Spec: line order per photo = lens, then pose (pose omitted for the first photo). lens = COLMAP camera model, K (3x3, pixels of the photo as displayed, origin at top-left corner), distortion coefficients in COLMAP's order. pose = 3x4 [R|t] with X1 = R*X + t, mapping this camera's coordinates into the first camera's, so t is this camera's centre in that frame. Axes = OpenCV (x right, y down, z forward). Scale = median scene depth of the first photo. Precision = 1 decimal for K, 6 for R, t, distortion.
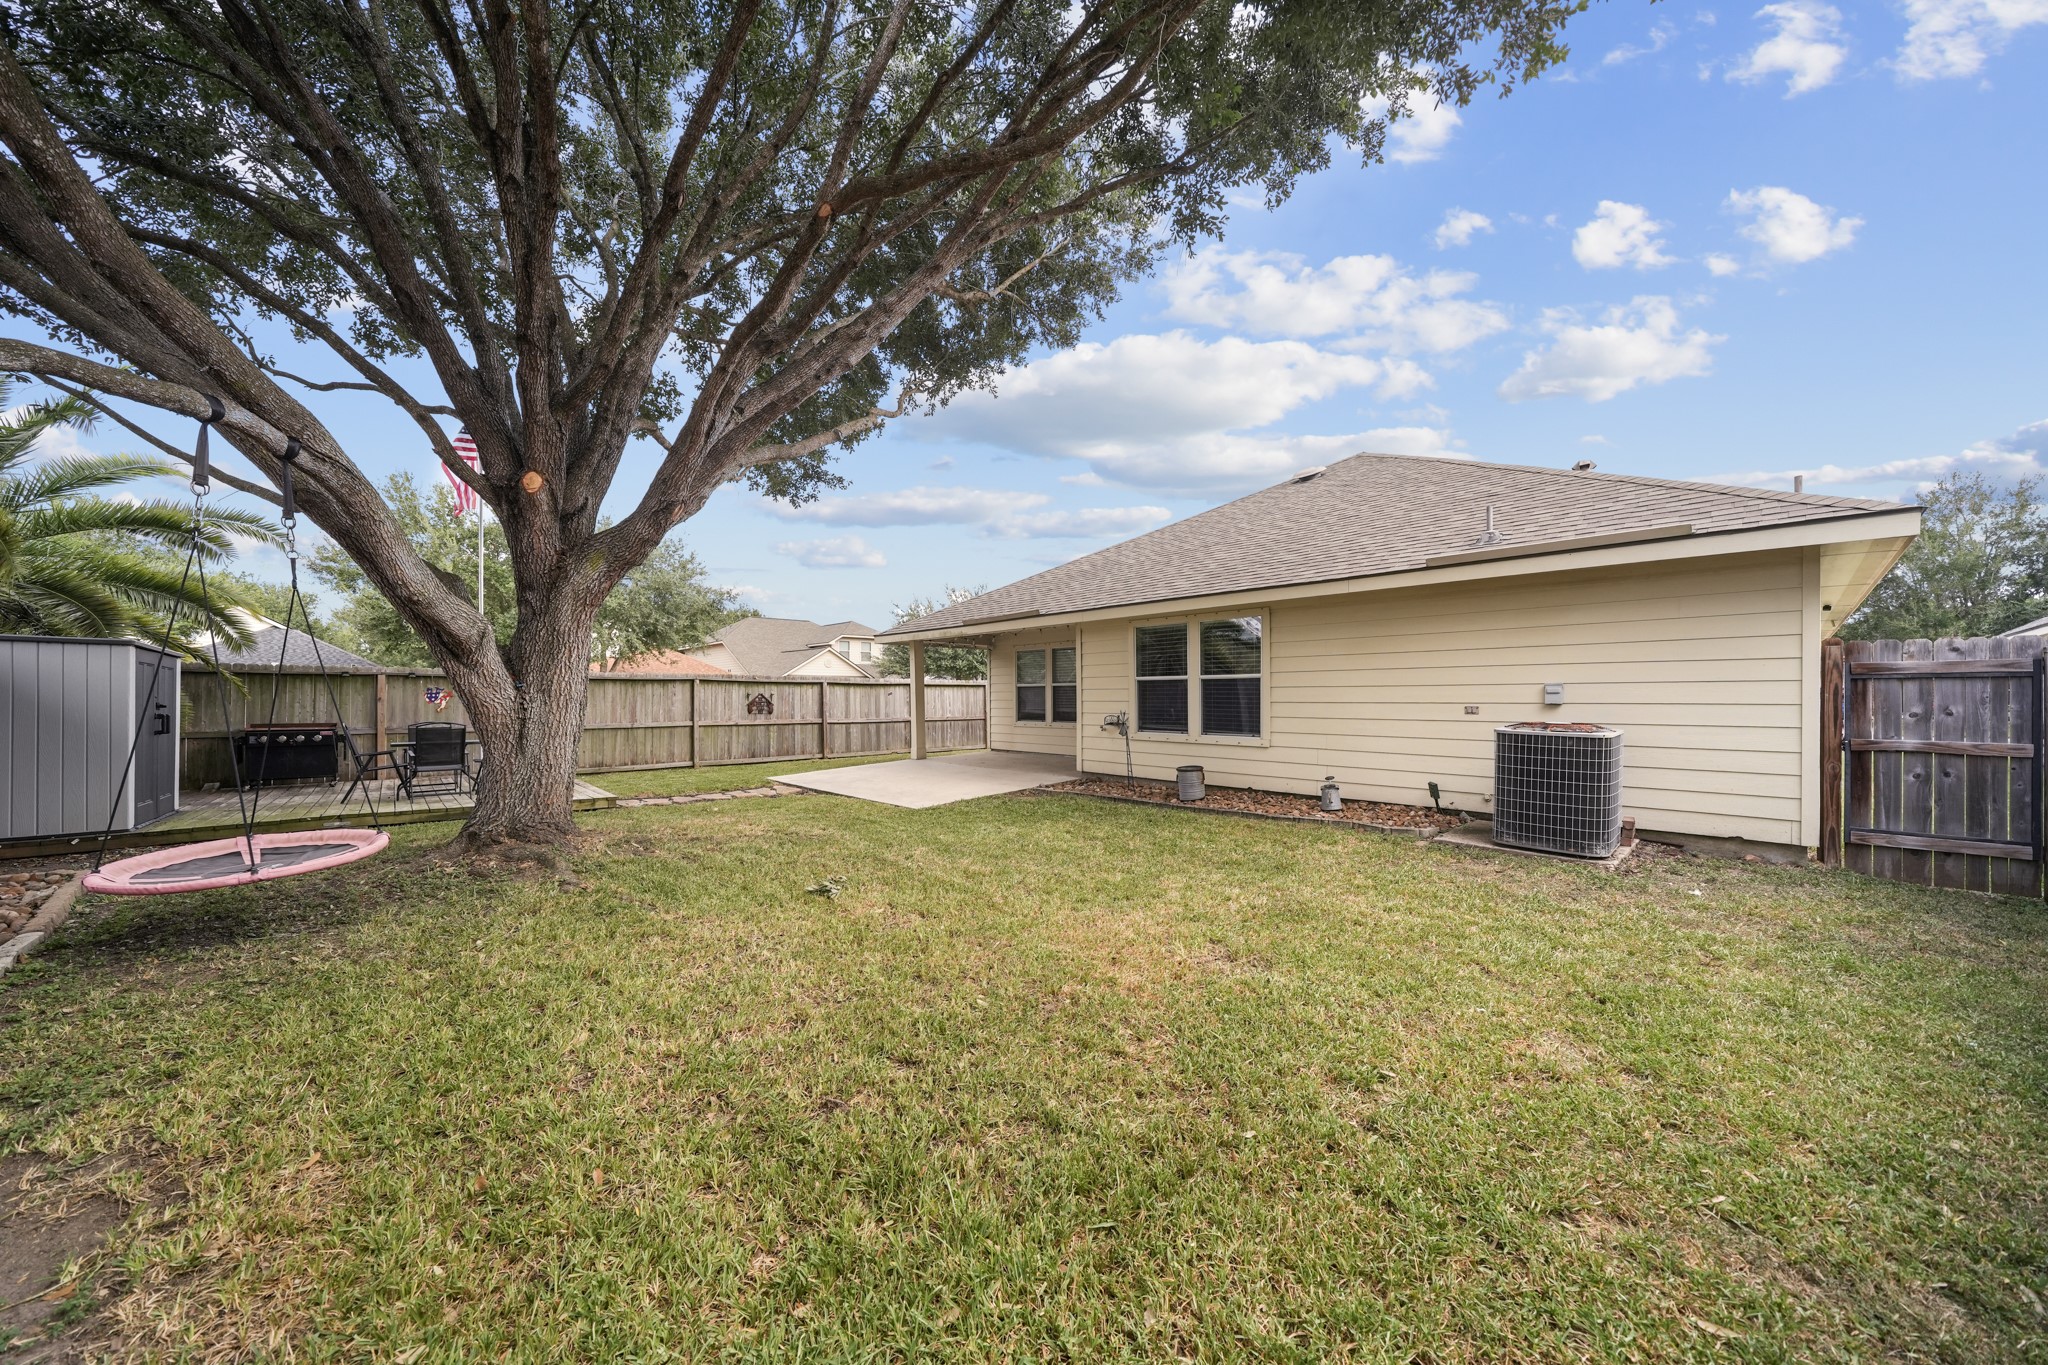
lens RADIAL K [[706.4, 0, 1027.9], [0, 706.4, 692.7], [0, 0, 1]] dist [-0.000786, 0.000225]
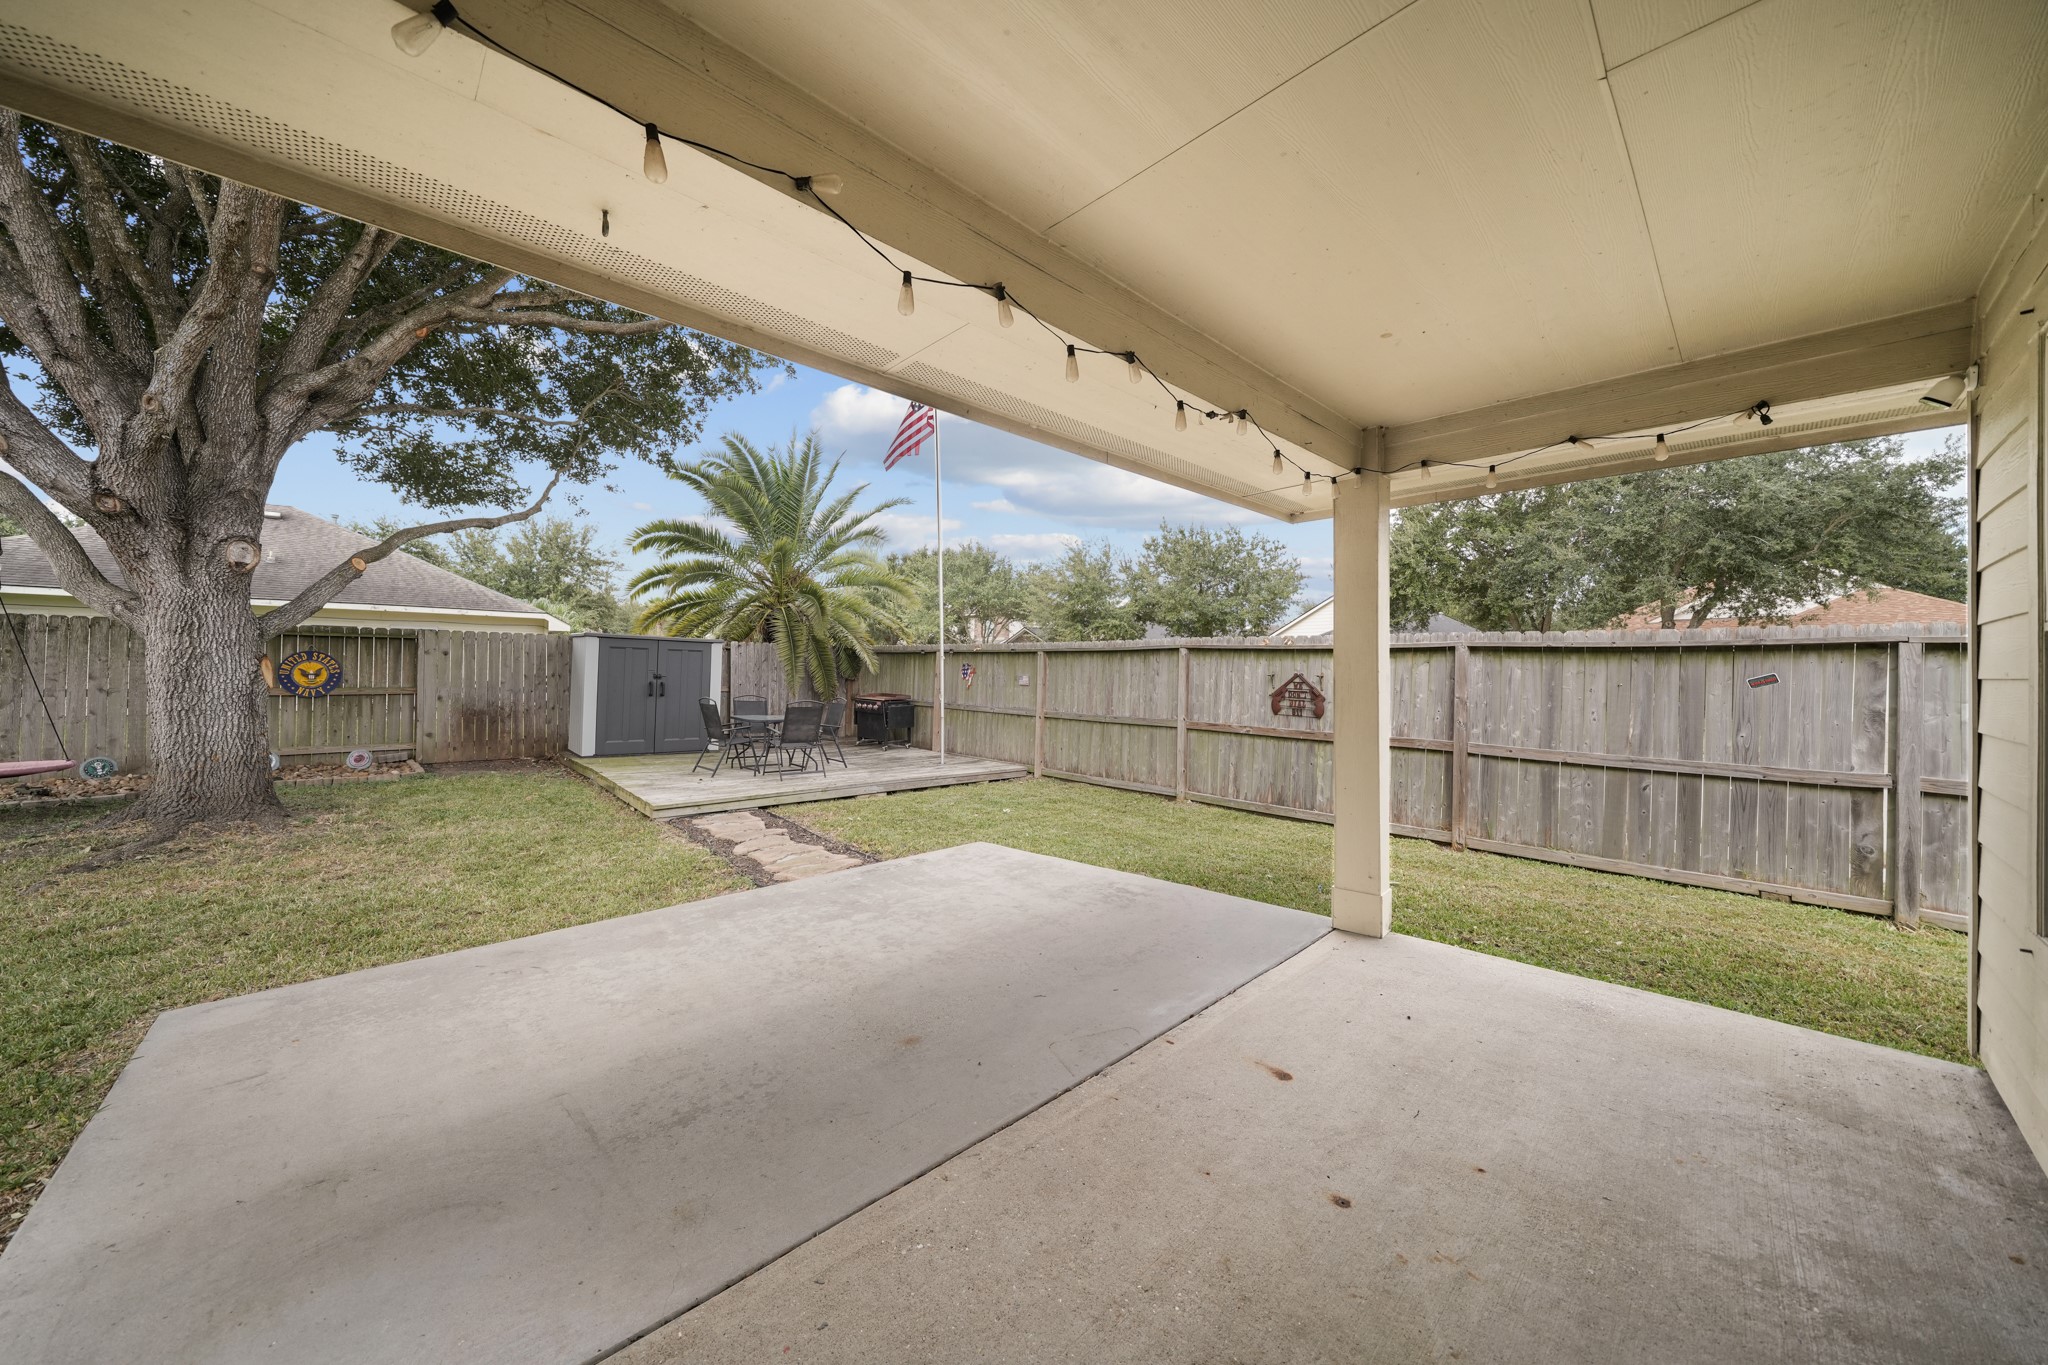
lens RADIAL K [[706.4, 0, 1018.0], [0, 706.4, 677.9], [0, 0, 1]] dist [-0.000786, 0.000225]
pose [[0.003353, 0.017141, -0.999847, 0.101682], [-0.004065, 0.999845, 0.017128, -0.003414], [0.999986, 0.004007, 0.003422, 0.856547]]
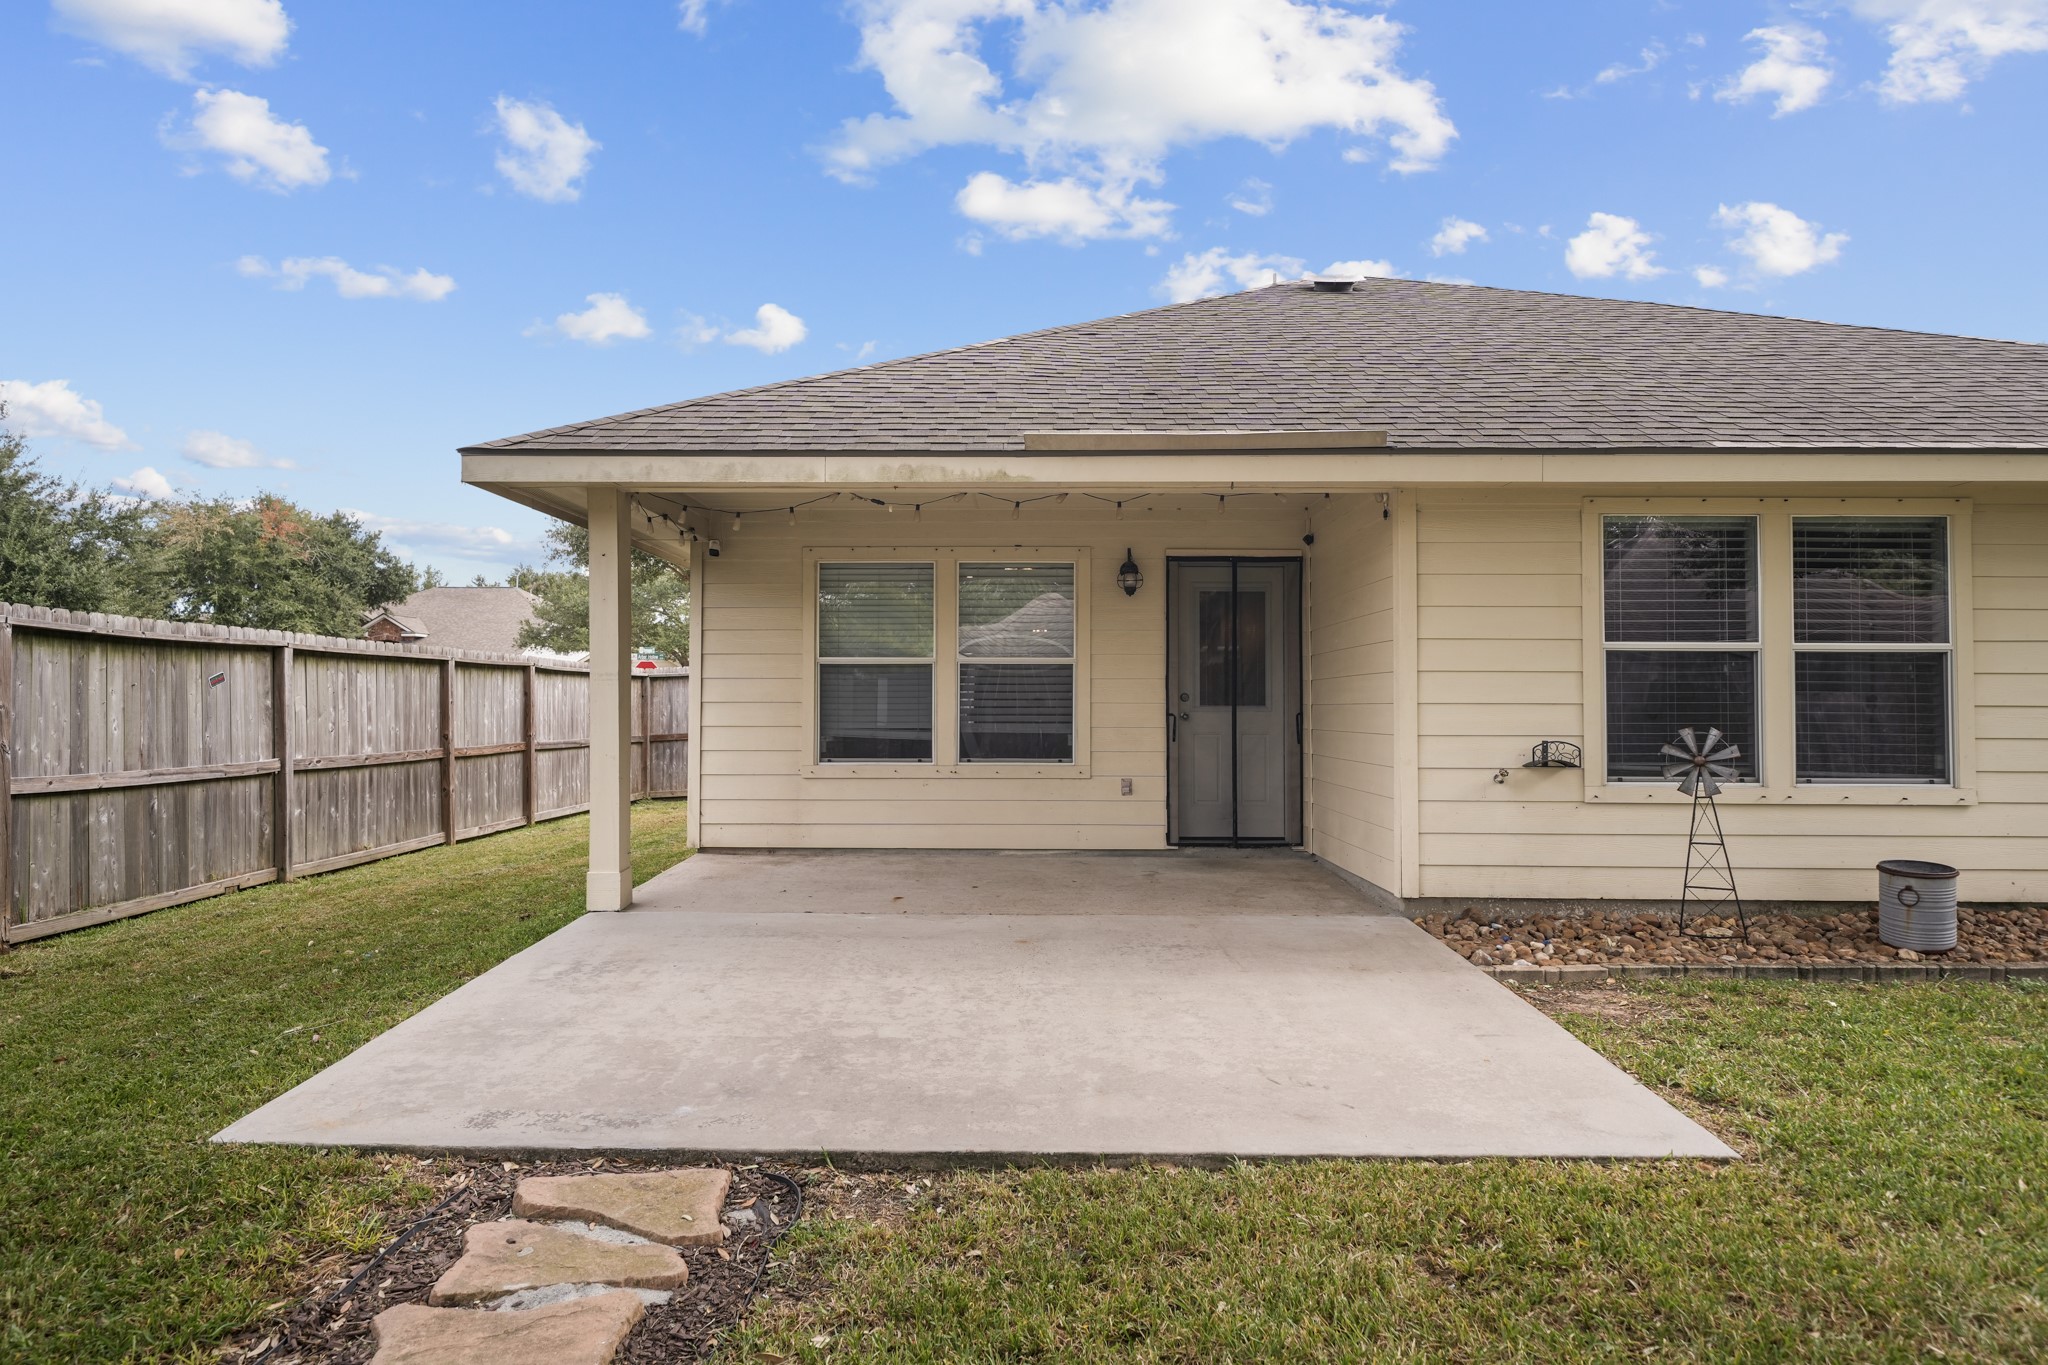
lens RADIAL K [[1145.3, 0, 1011.1], [0, 1145.3, 692.4], [0, 0, 1]] dist [0.003156, 0.000486]
pose [[0.696404, 0.009800, 0.717583, -0.368628], [-0.008392, 0.999950, -0.005512, 0.008339], [-0.717601, -0.002183, 0.696451, 0.554581]]
